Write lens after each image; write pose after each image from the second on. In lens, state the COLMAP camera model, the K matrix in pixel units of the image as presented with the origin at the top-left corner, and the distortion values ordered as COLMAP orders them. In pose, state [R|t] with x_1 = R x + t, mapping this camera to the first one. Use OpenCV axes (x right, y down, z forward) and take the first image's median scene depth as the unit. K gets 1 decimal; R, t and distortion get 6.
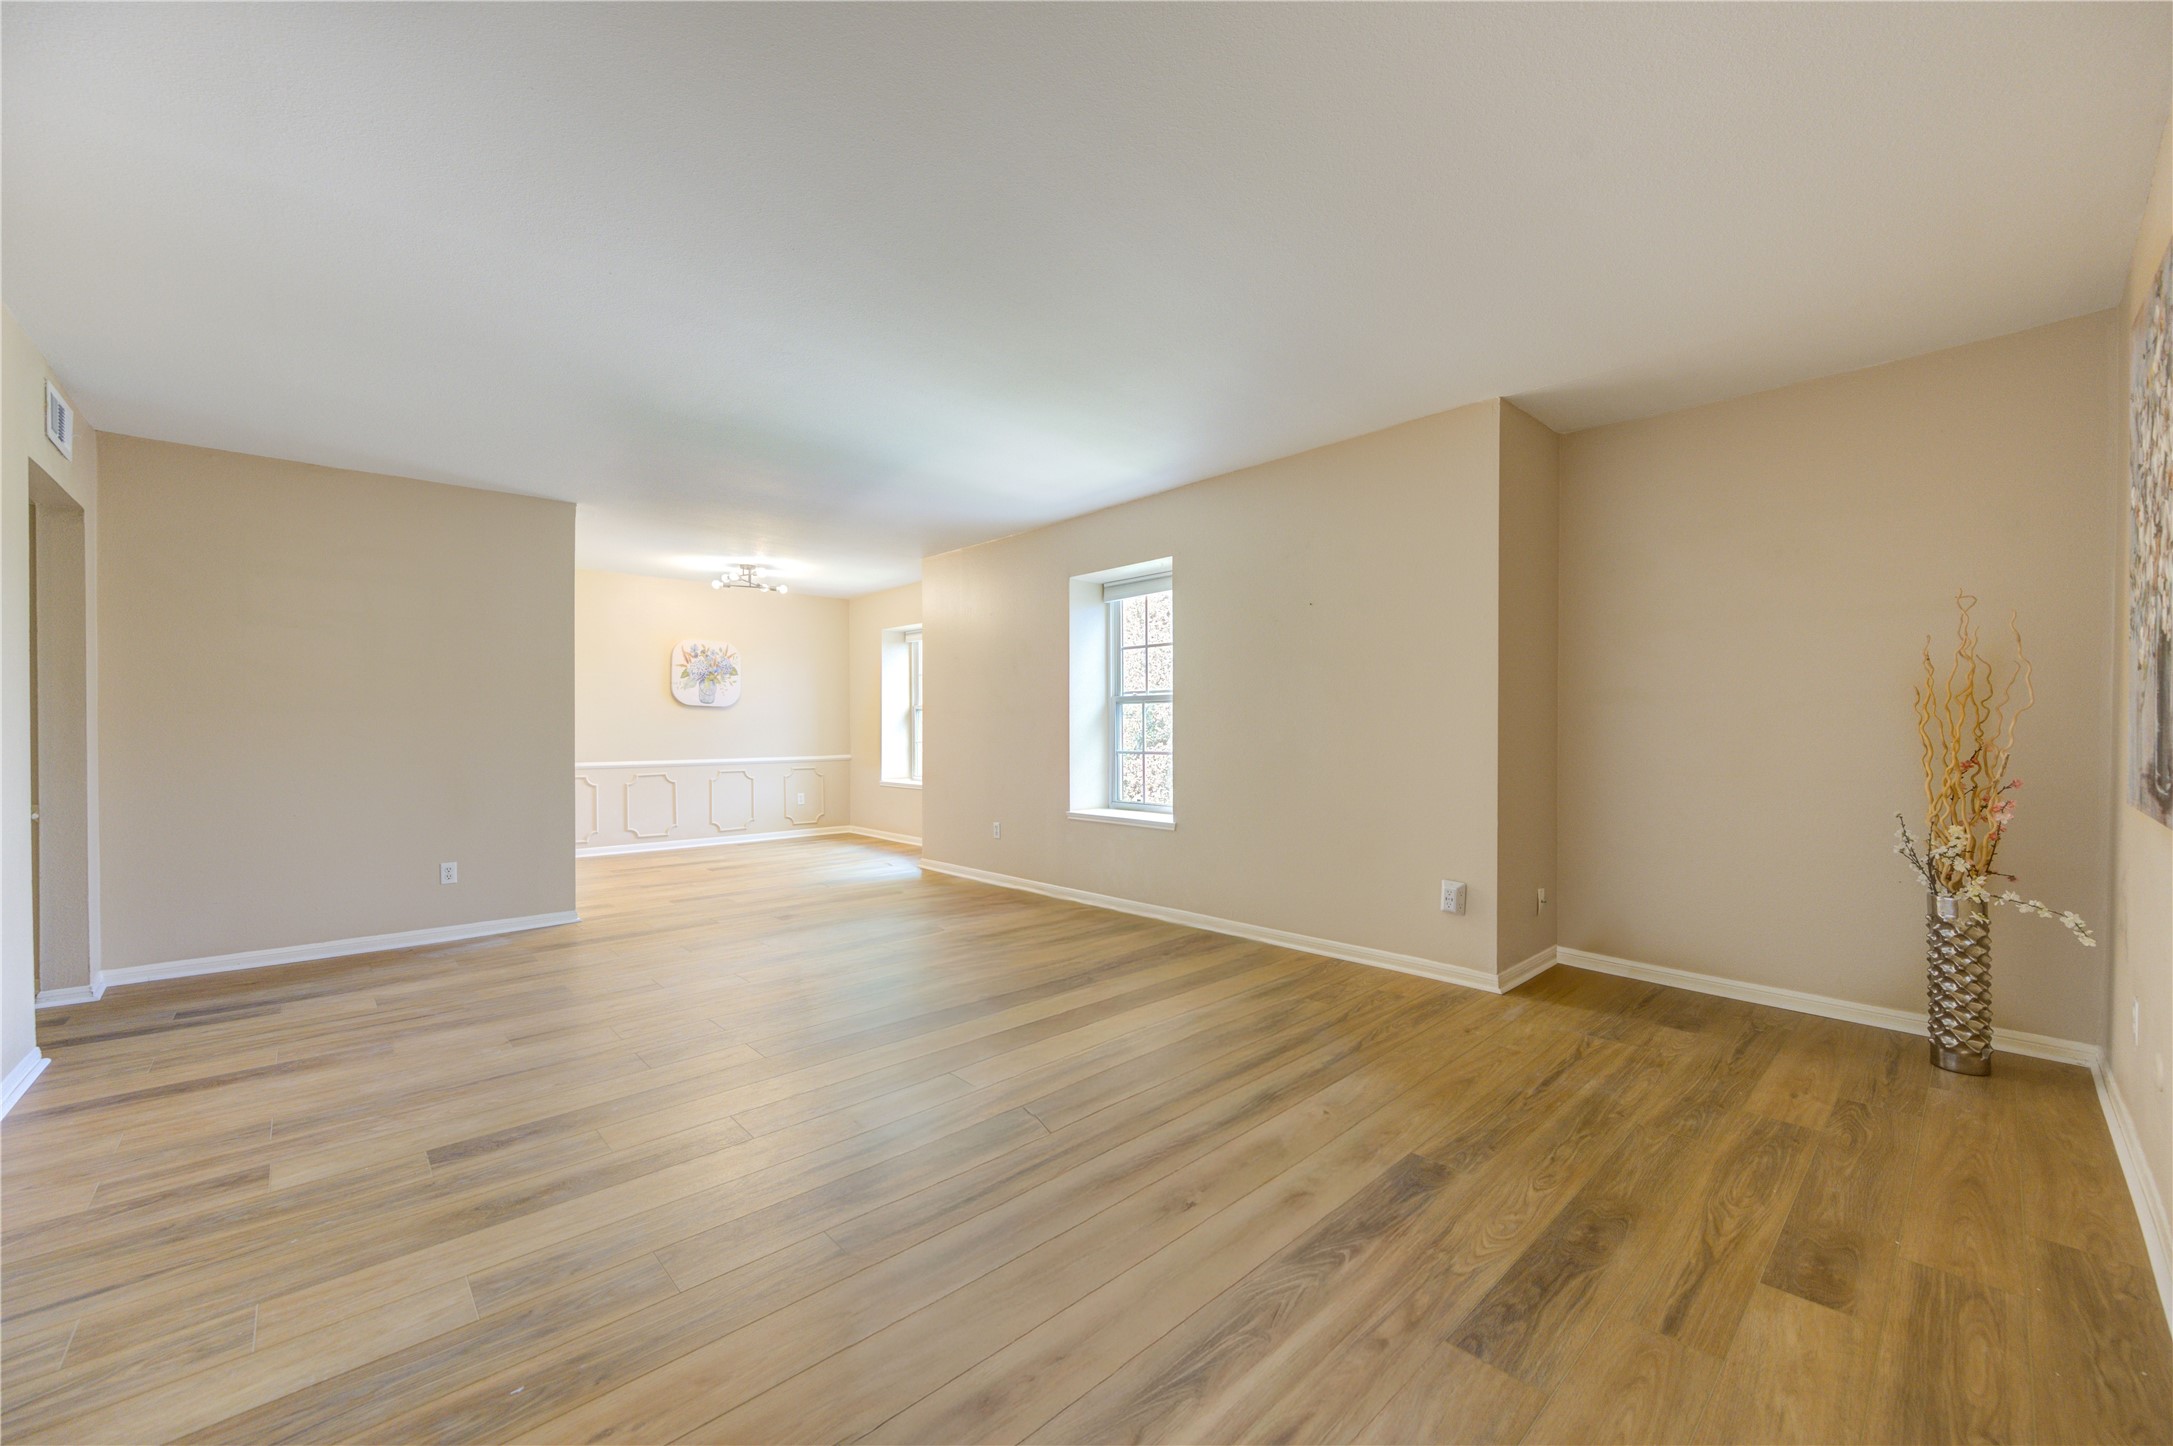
lens RADIAL K [[843.6, 0, 1095.2], [0, 843.6, 722.9], [0, 0, 1]] dist [-0.000662, 0.000022]
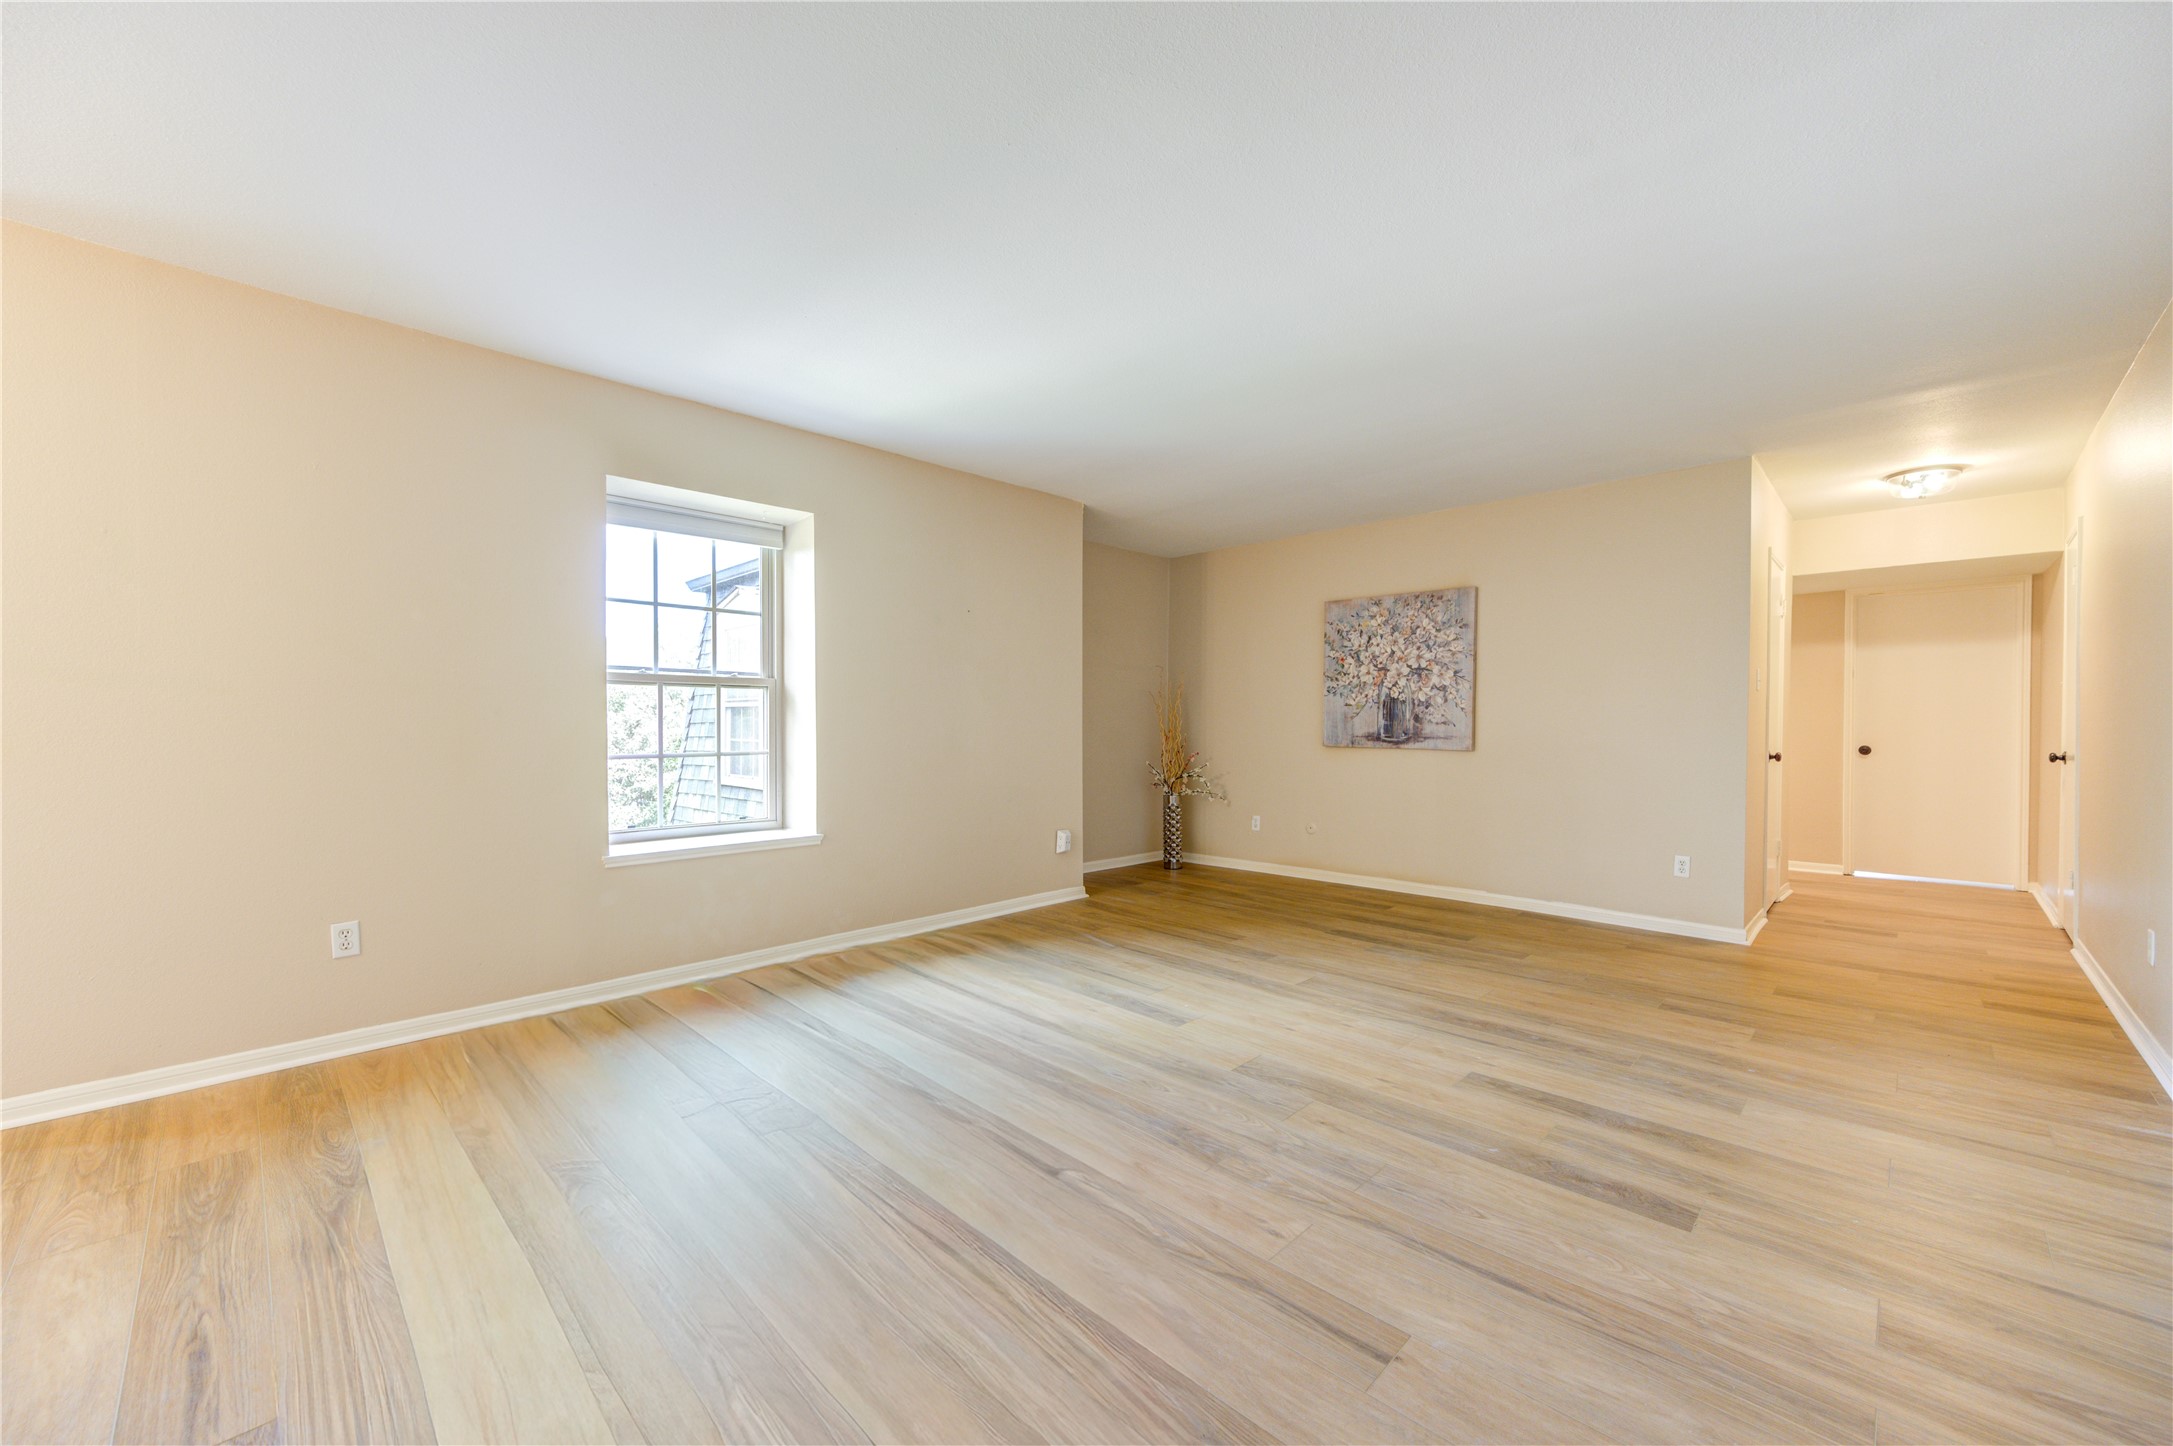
lens RADIAL K [[843.6, 0, 1087.4], [0, 843.6, 733.4], [0, 0, 1]] dist [-0.000662, 0.000022]
pose [[-0.038665, -0.011399, 0.999187, -1.454034], [-0.008512, 0.999902, 0.011078, 0.012881], [-0.999216, -0.008076, -0.038758, 1.486058]]
